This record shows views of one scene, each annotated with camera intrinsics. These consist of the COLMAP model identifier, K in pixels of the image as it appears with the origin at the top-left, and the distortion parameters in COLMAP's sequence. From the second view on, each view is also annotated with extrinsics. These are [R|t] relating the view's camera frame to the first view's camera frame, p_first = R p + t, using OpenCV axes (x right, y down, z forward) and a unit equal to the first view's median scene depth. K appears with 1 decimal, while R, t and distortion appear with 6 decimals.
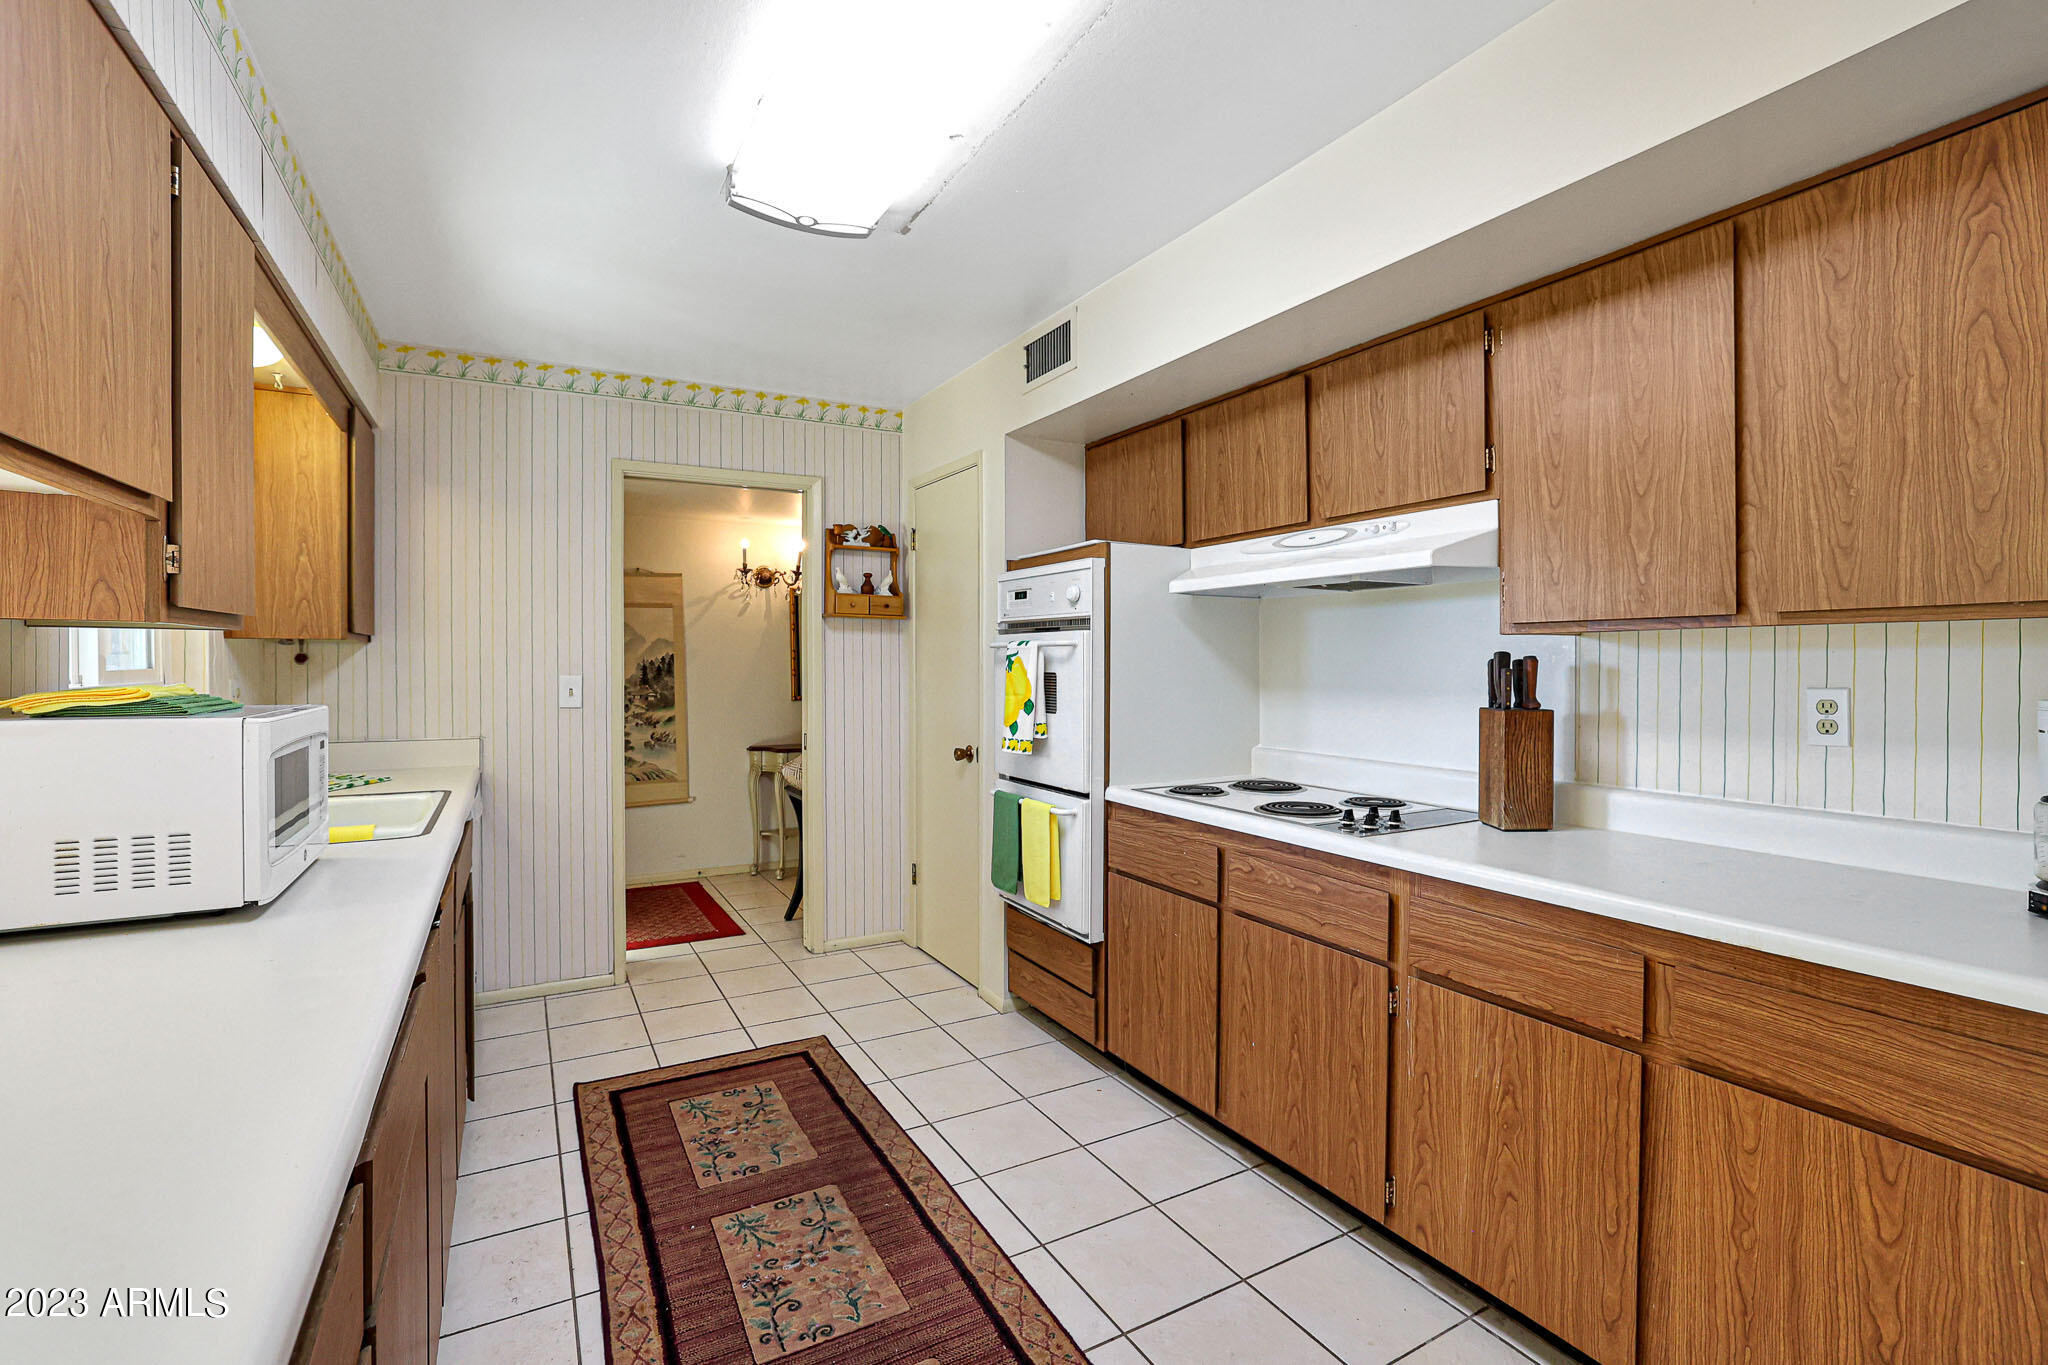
lens RADIAL K [[922.6, 0, 1024.1], [0, 922.6, 664.6], [0, 0, 1]] dist [-0.046849, 0.015476]
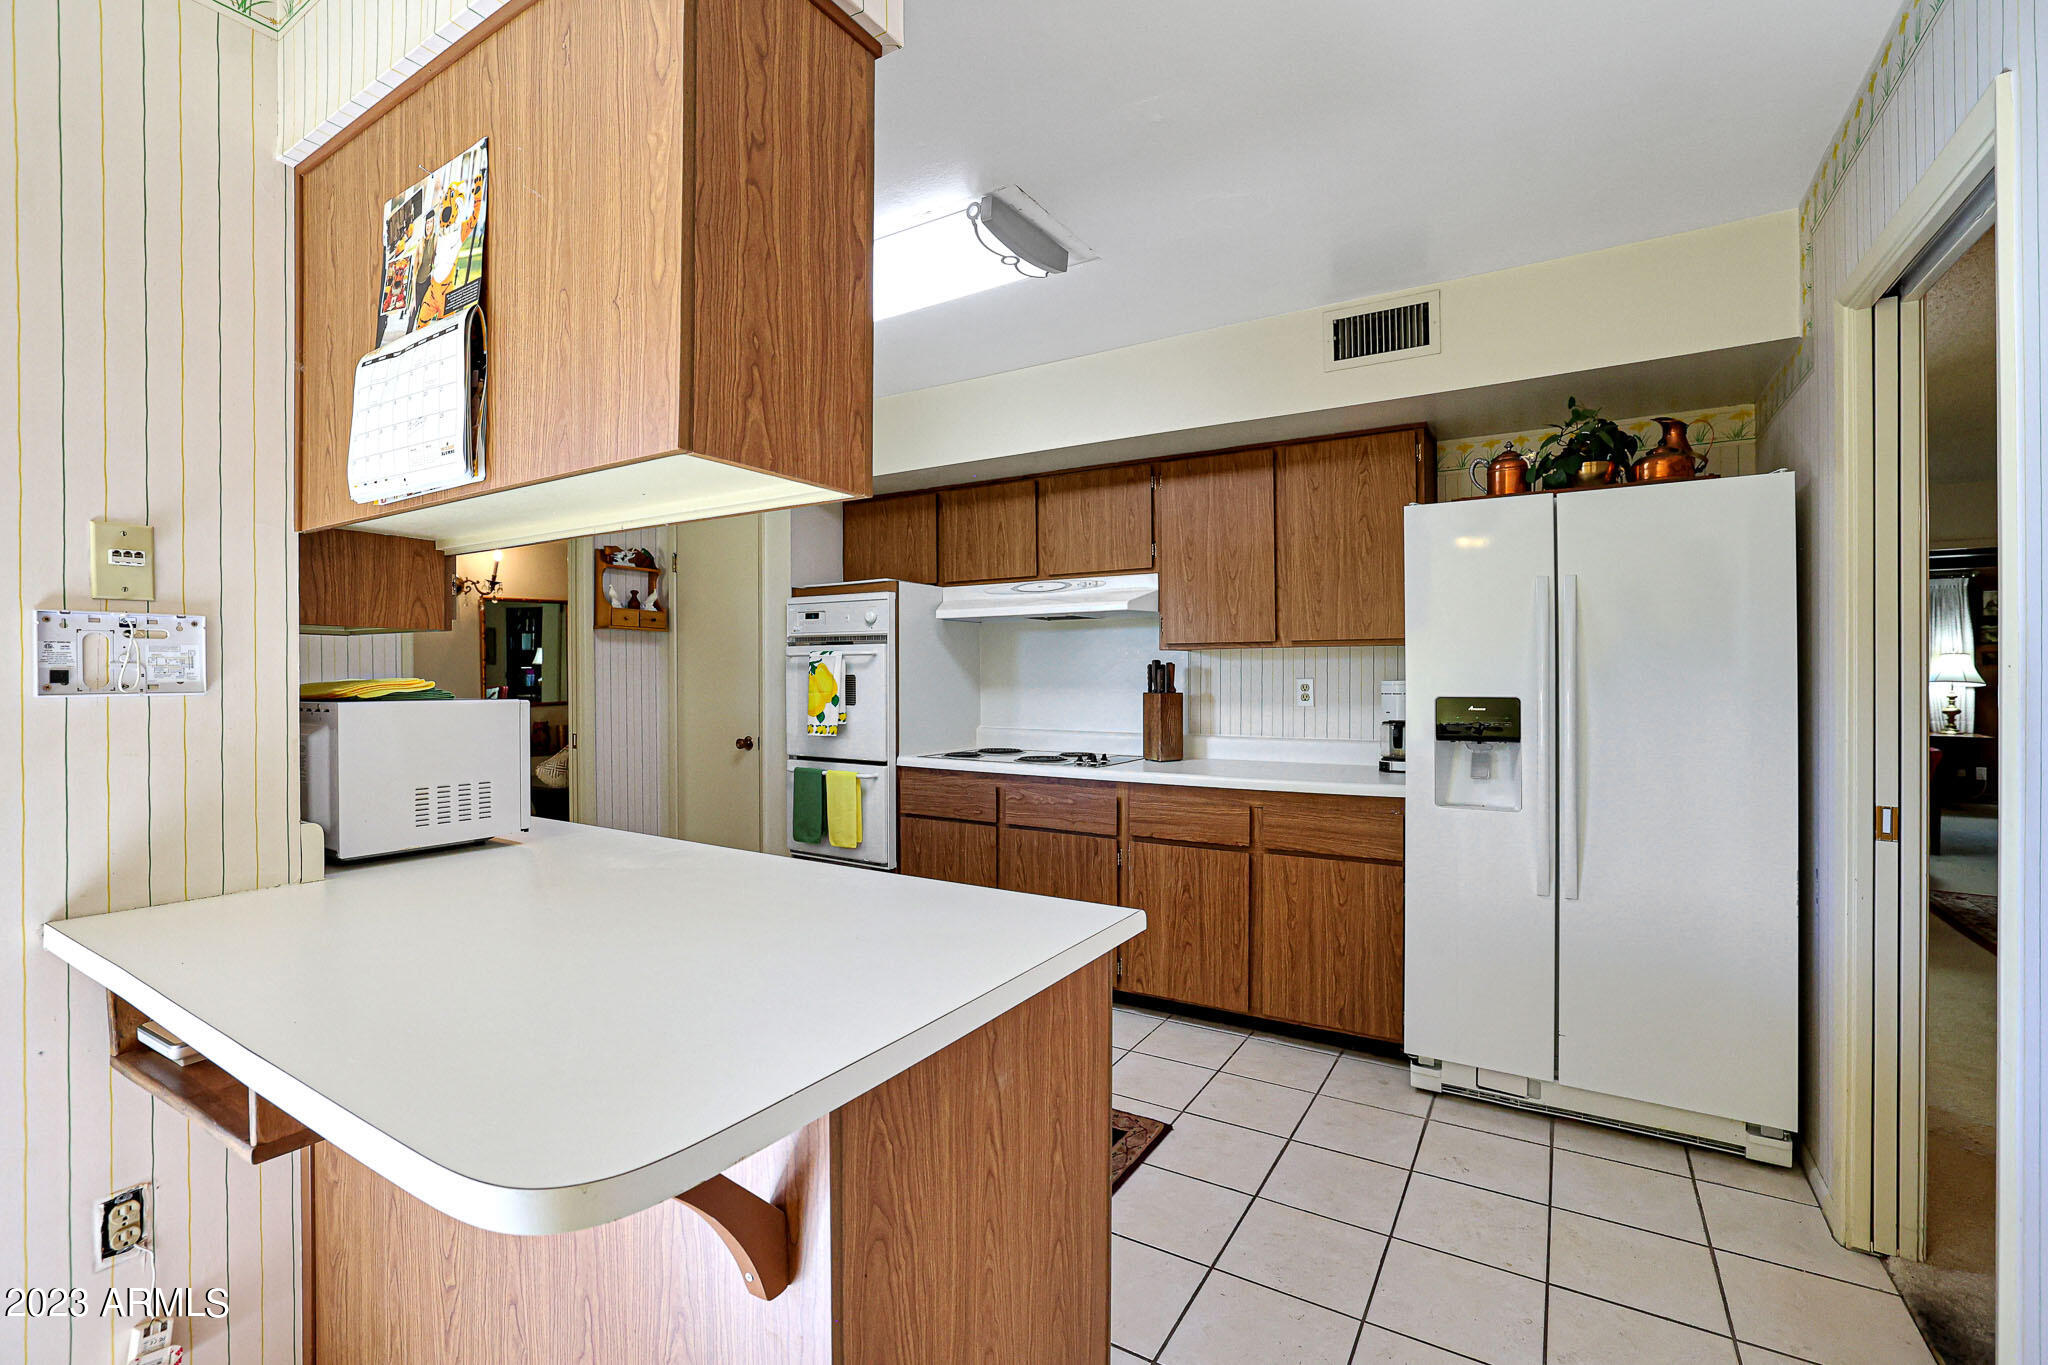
lens RADIAL K [[893.2, 0, 1065.1], [0, 893.2, 672.6], [0, 0, 1]] dist [-0.060084, 0.017257]
pose [[0.860344, -0.001781, 0.509711, -0.423969], [0.004476, 0.999982, -0.004063, 0.013763], [-0.509695, 0.005777, 0.860336, -0.322884]]
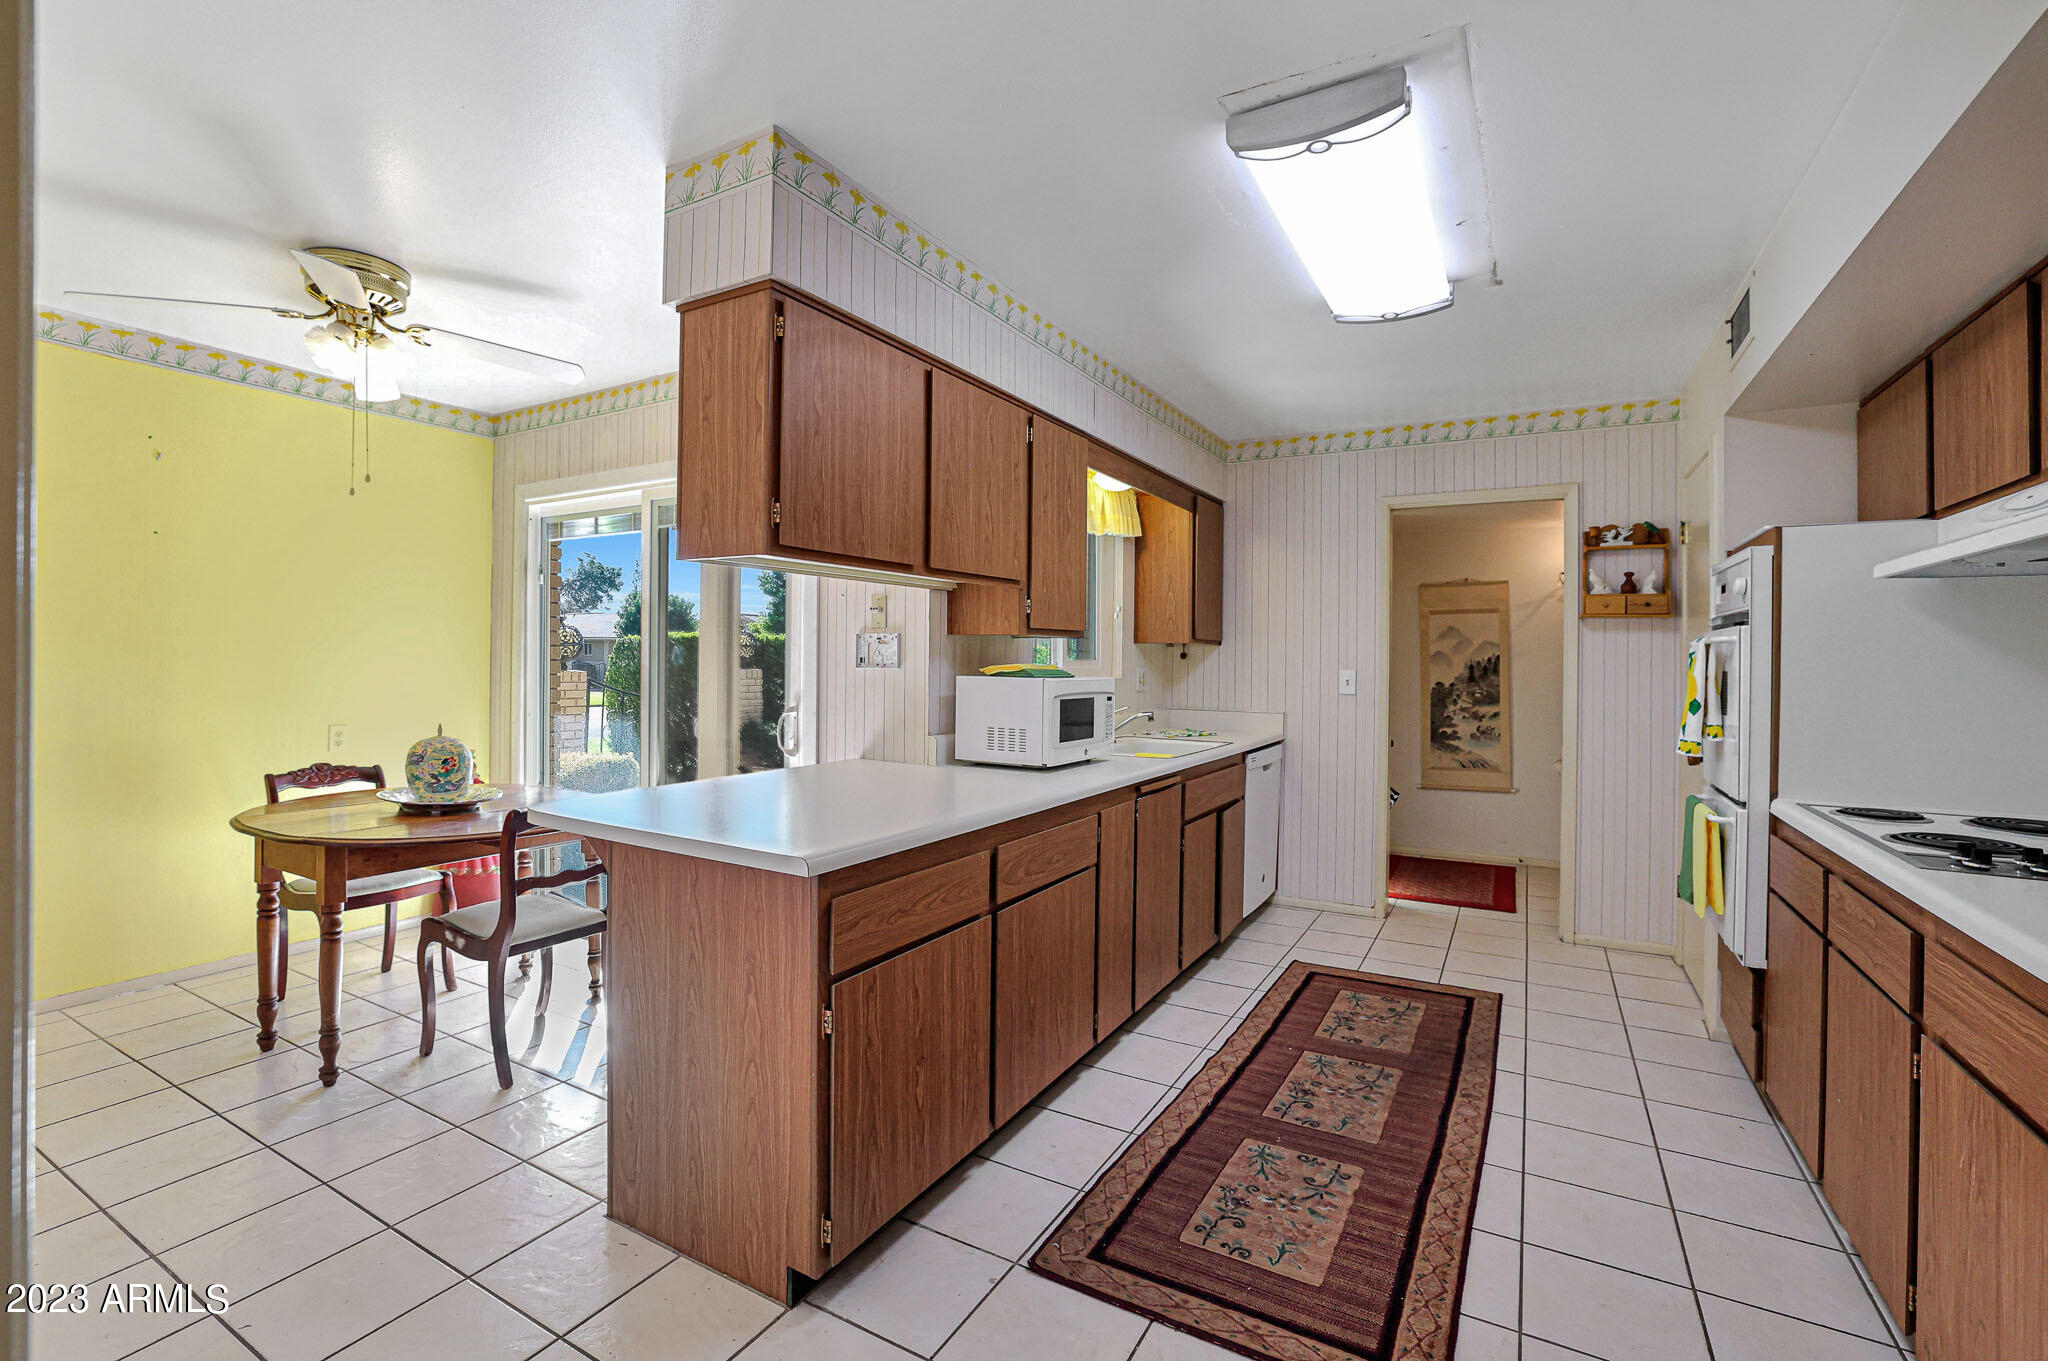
lens RADIAL K [[912.2, 0, 1015.0], [0, 912.2, 669.0], [0, 0, 1]] dist [-0.031595, 0.013758]
pose [[0.515114, 0.014180, -0.857004, 0.511833], [-0.014130, 0.999868, 0.008051, 0.009974], [0.857005, 0.007963, 0.515246, -0.099669]]
